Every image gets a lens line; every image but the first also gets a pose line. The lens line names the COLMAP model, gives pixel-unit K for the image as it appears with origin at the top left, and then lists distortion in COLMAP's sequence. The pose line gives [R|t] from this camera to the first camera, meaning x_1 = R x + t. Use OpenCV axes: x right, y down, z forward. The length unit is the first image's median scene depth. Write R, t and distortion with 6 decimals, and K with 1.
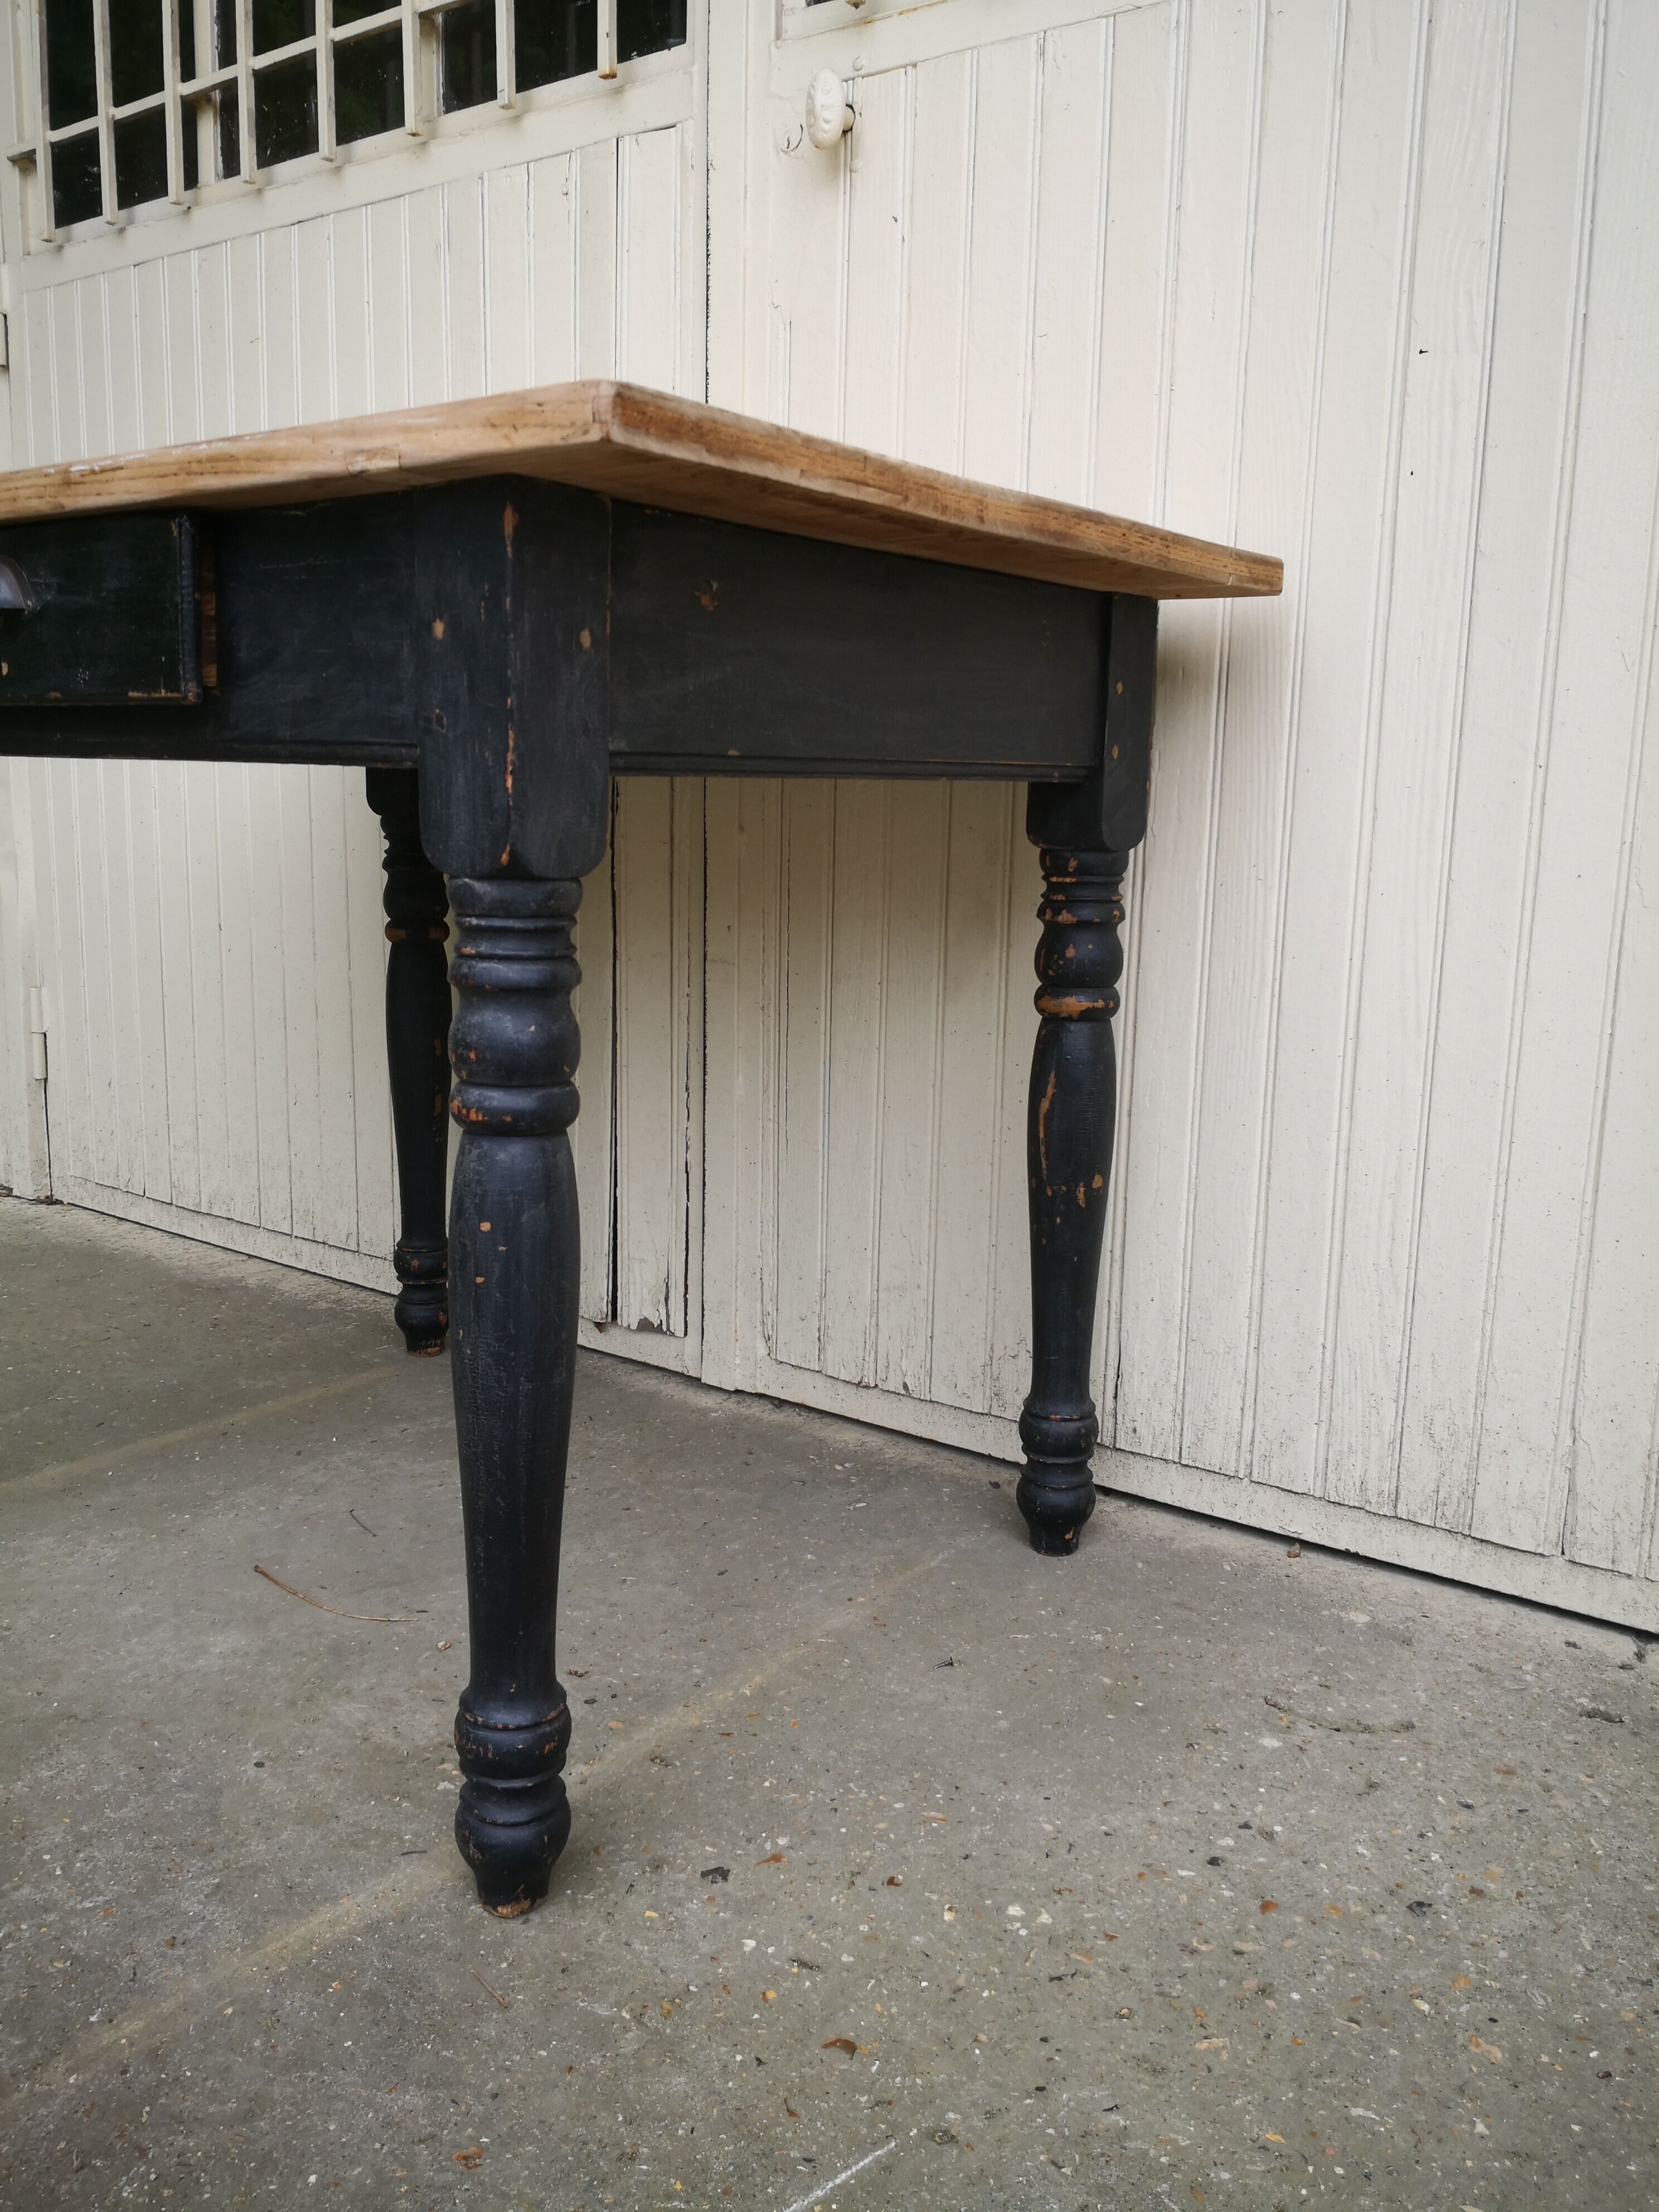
lens RADIAL K [[1829.3, 0, 825.5], [0, 1829.3, 1116.6], [0, 0, 1]] dist [0.009061, -0.038164]
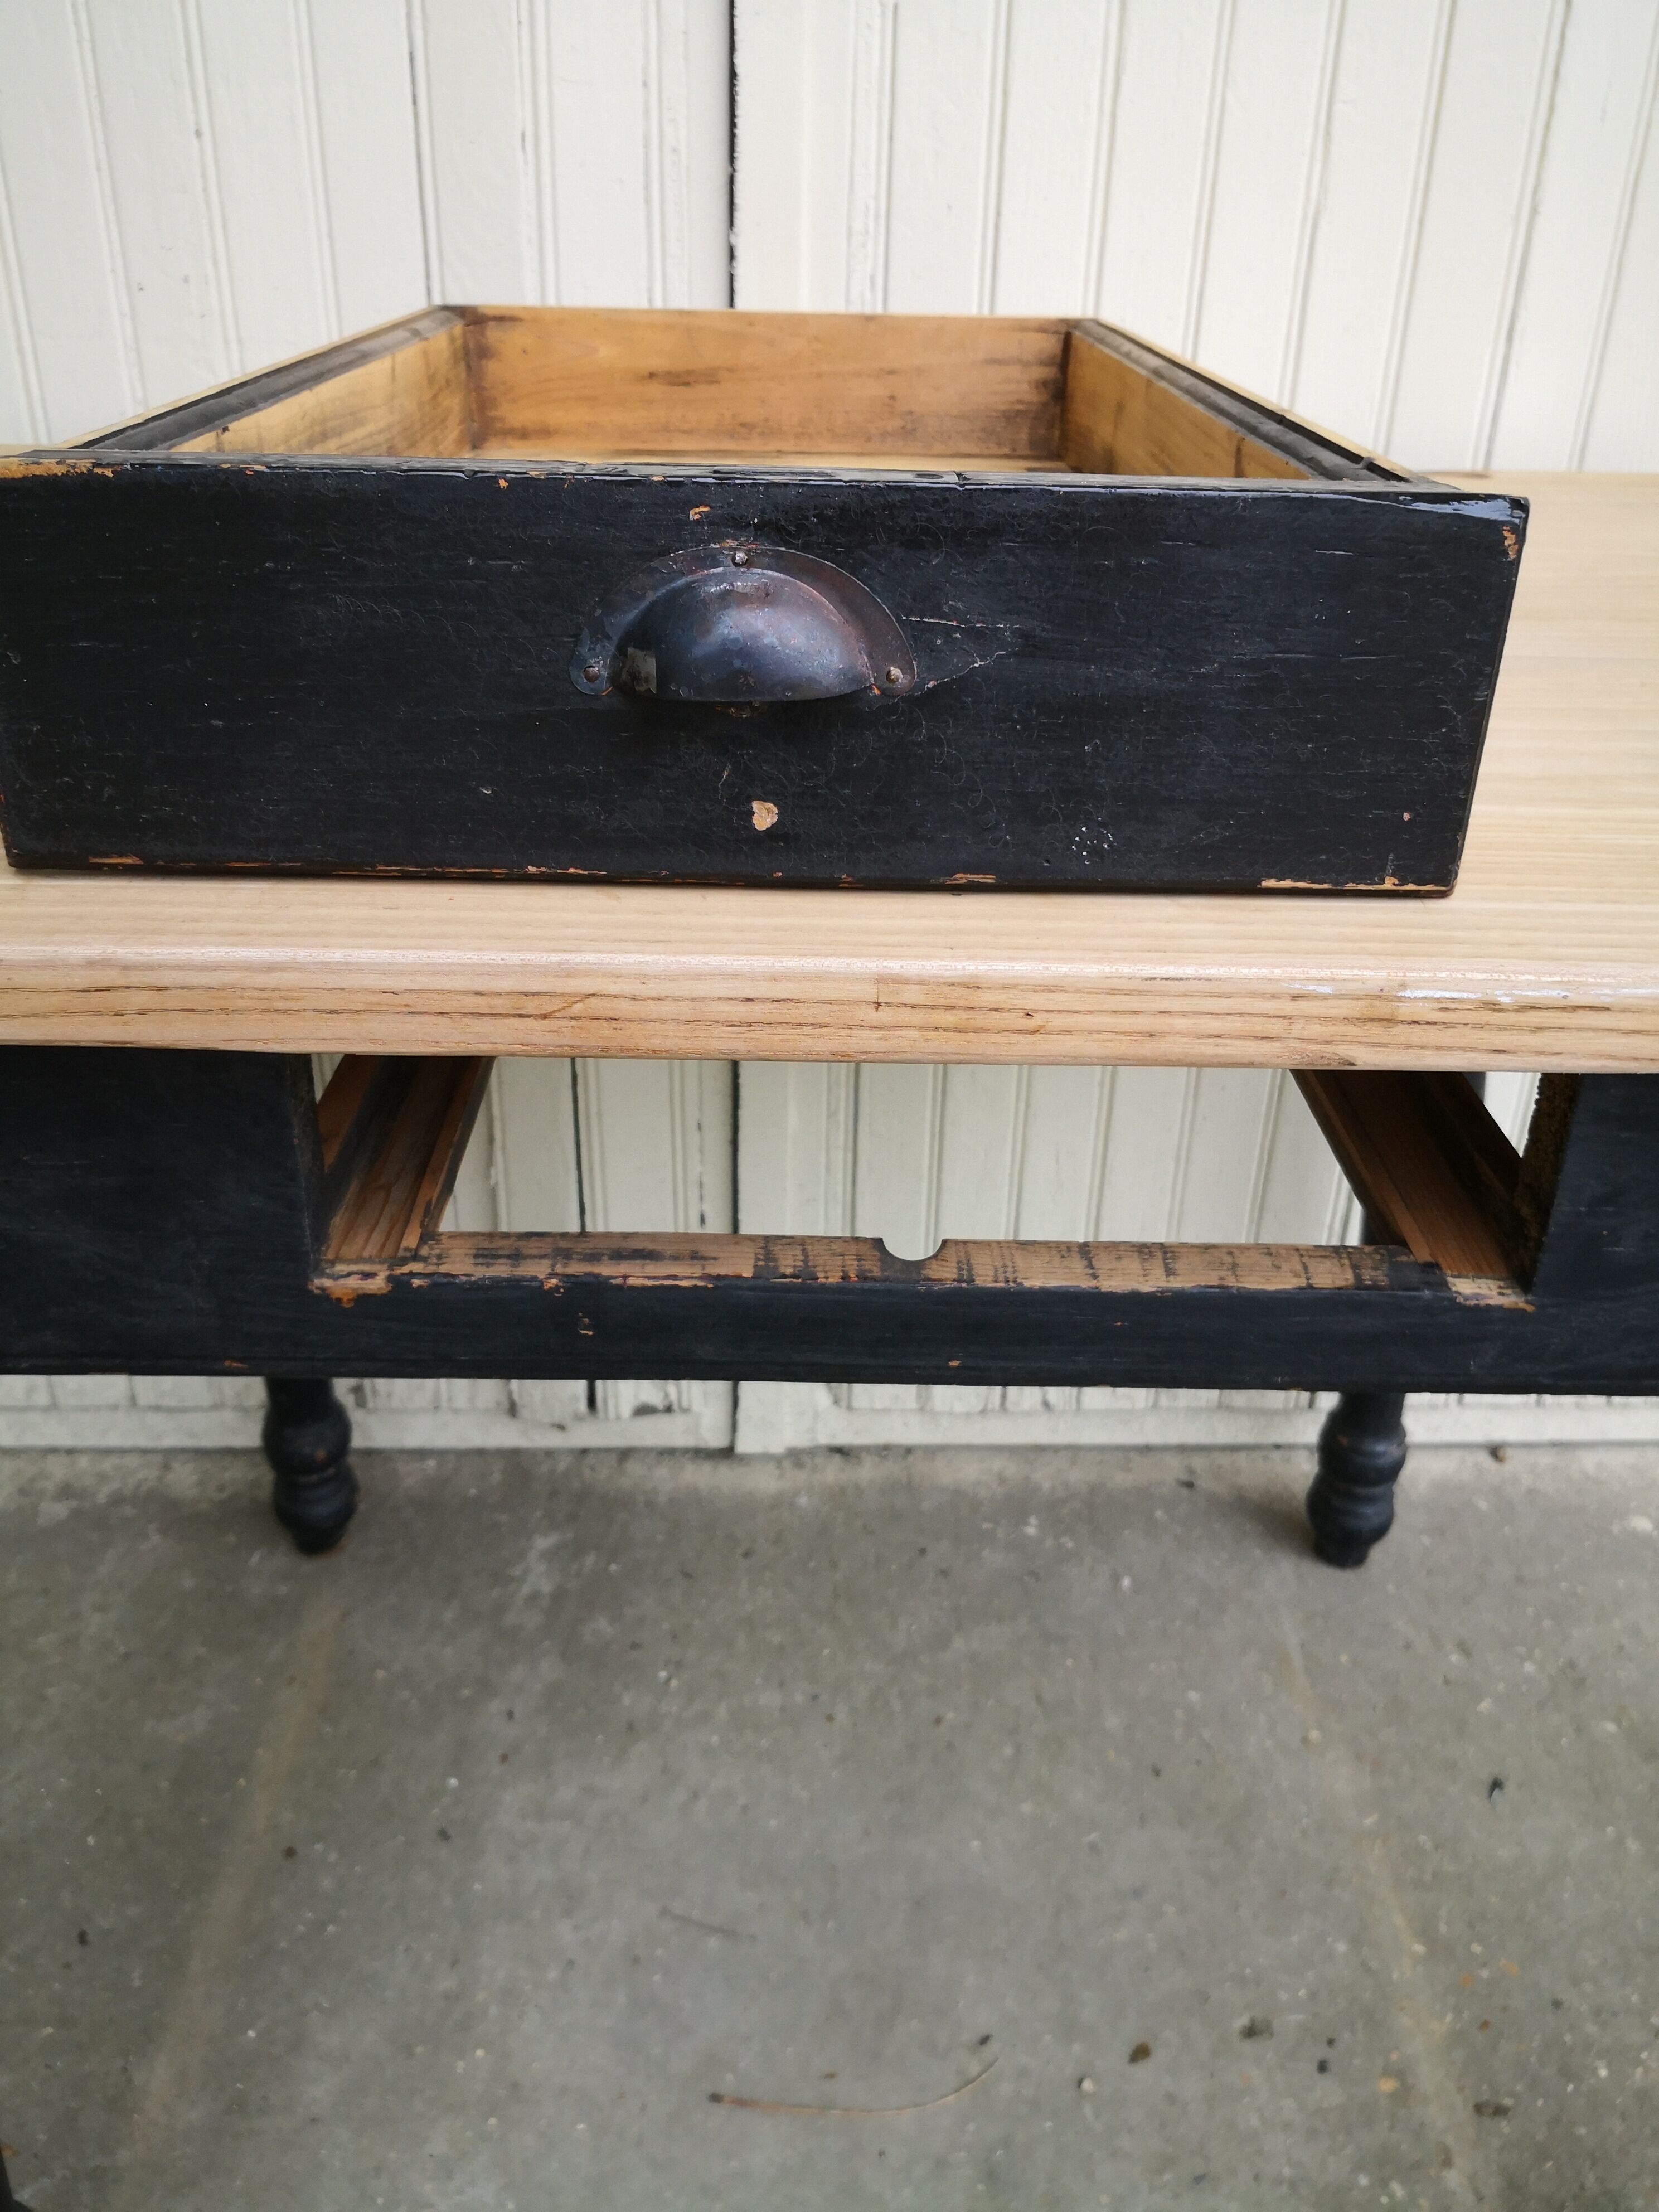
lens RADIAL K [[1829.3, 0, 820.3], [0, 1829.3, 1107.7], [0, 0, 1]] dist [0.009061, -0.038164]
pose [[0.789229, -0.301480, 0.535003, -0.540327], [0.112146, 0.927306, 0.357110, -0.353126], [-0.603773, -0.221843, 0.765666, 0.521549]]
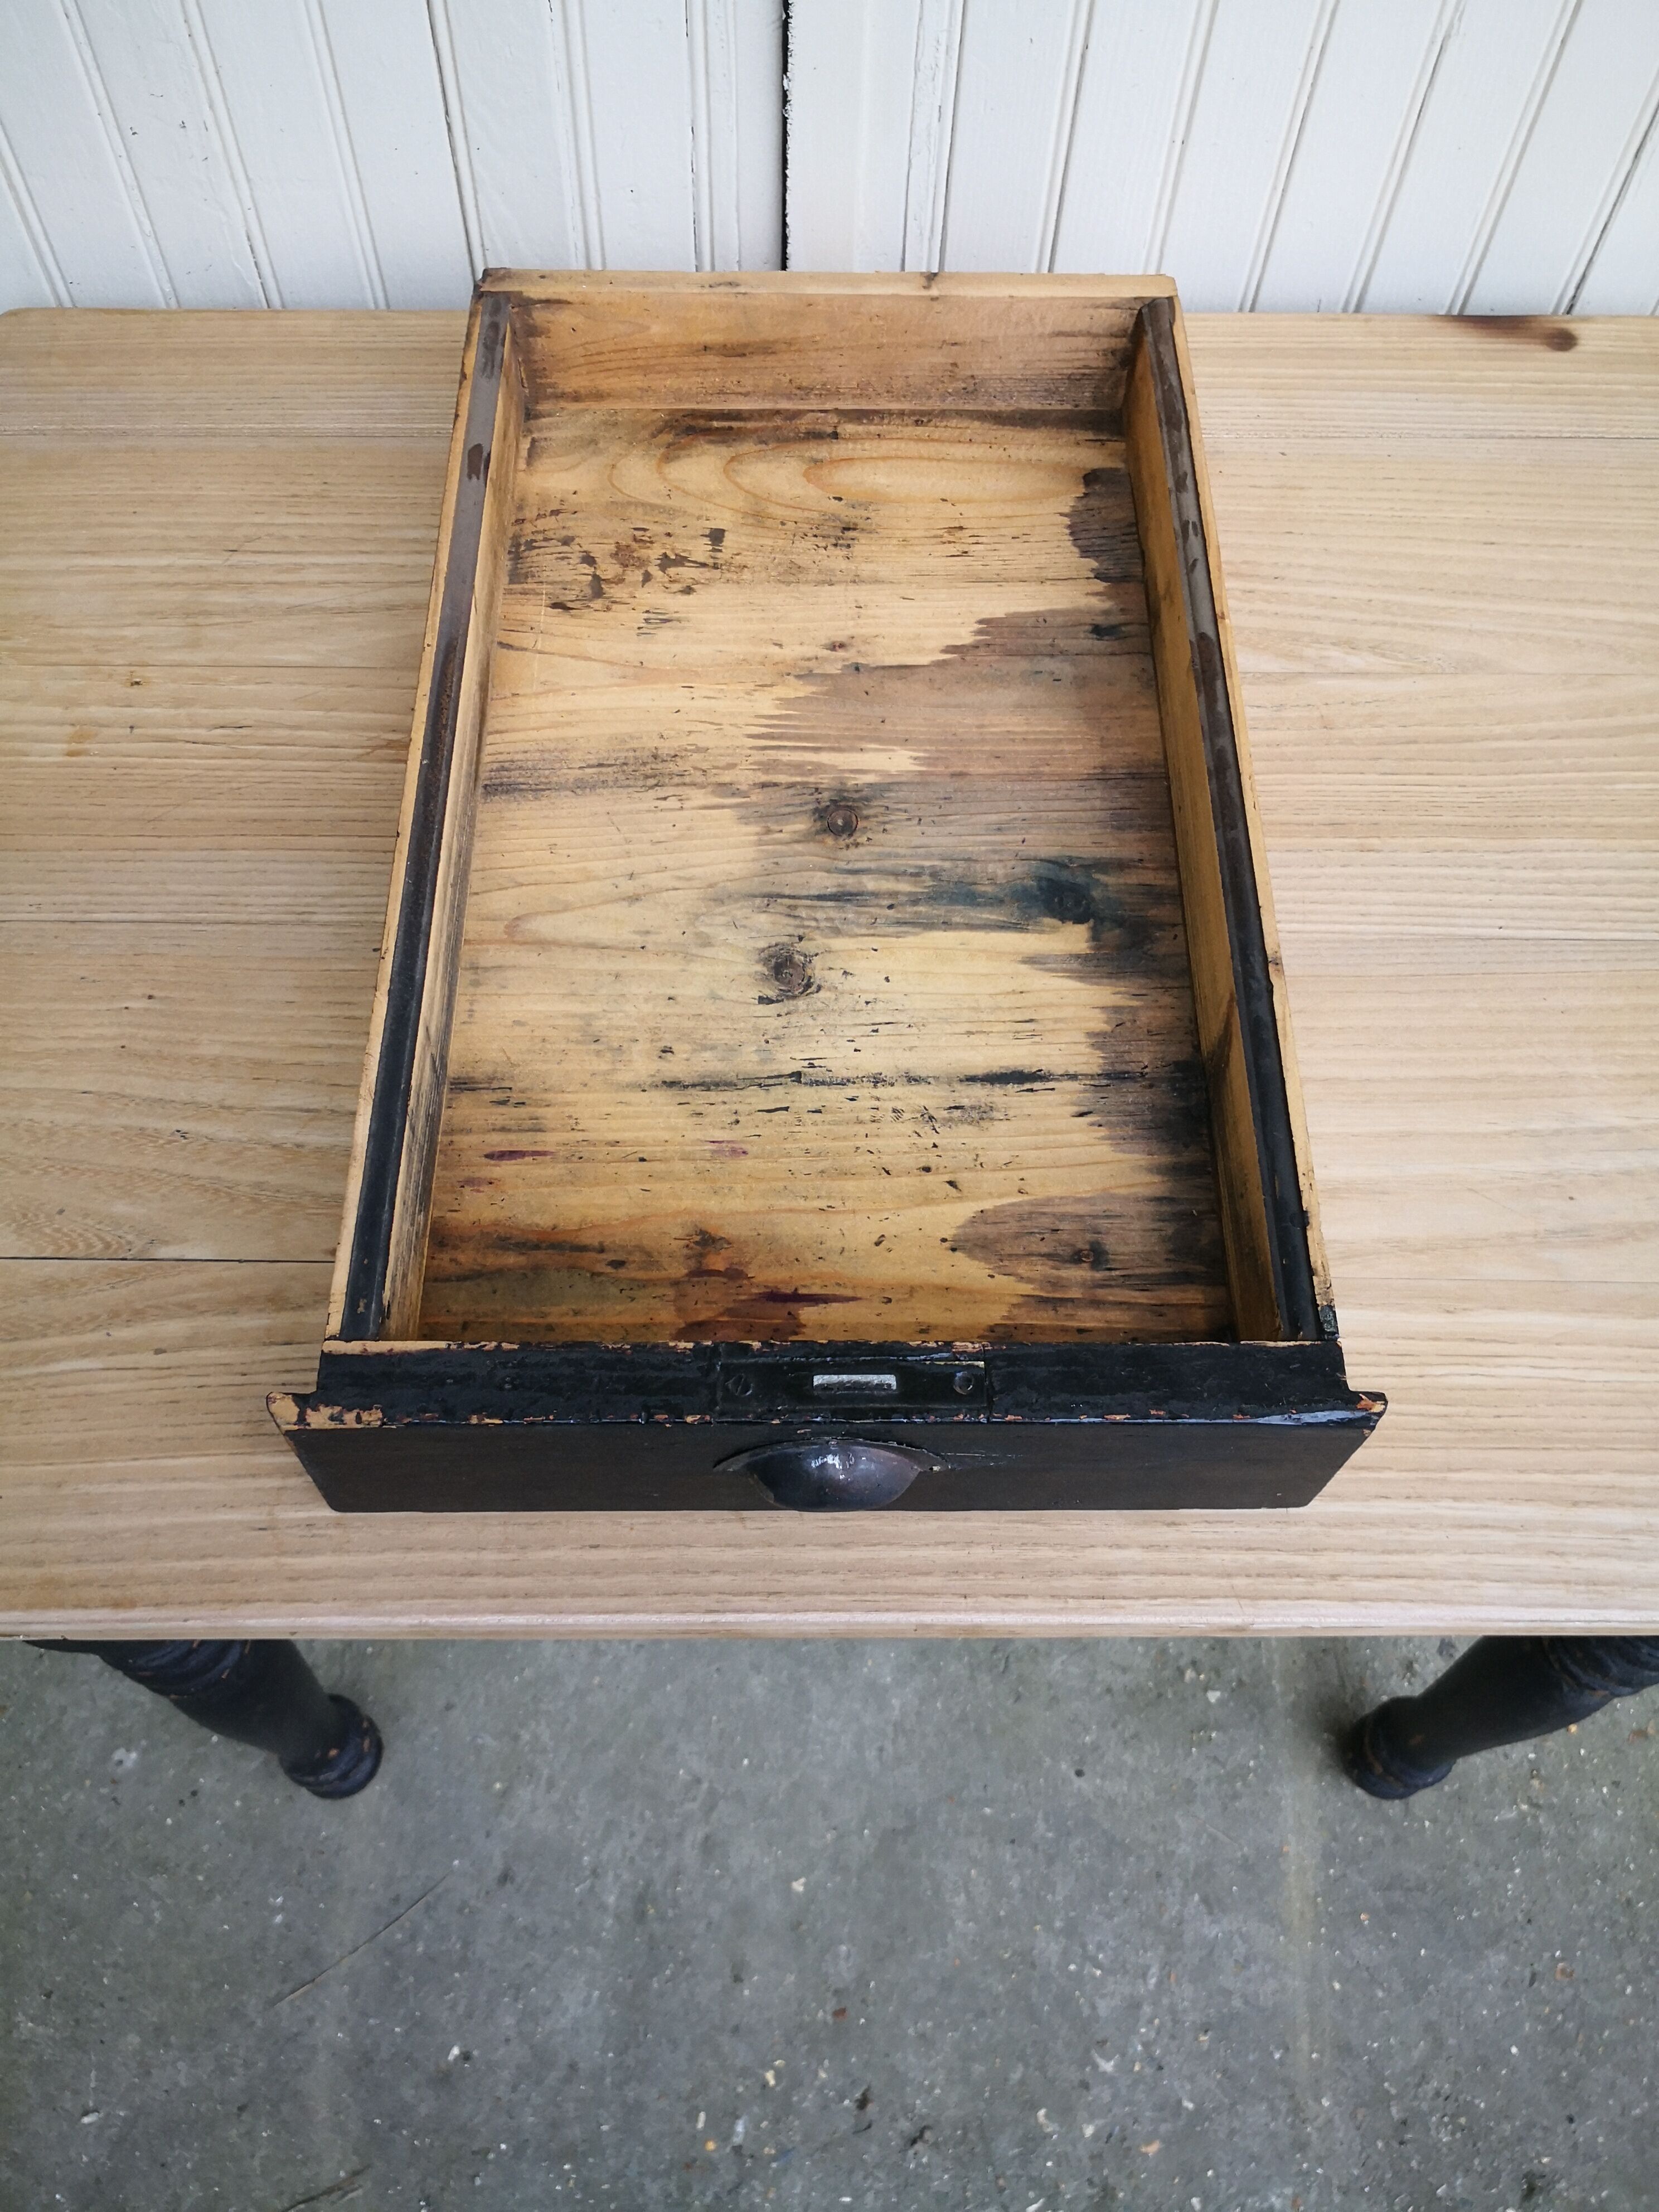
lens RADIAL K [[1829.3, 0, 838.9], [0, 1829.3, 1114.2], [0, 0, 1]] dist [0.009061, -0.038164]
pose [[0.793924, -0.538816, 0.281713, -0.440869], [0.099224, 0.571936, 0.814275, -0.733305], [-0.599866, -0.618520, 0.507538, 0.607497]]
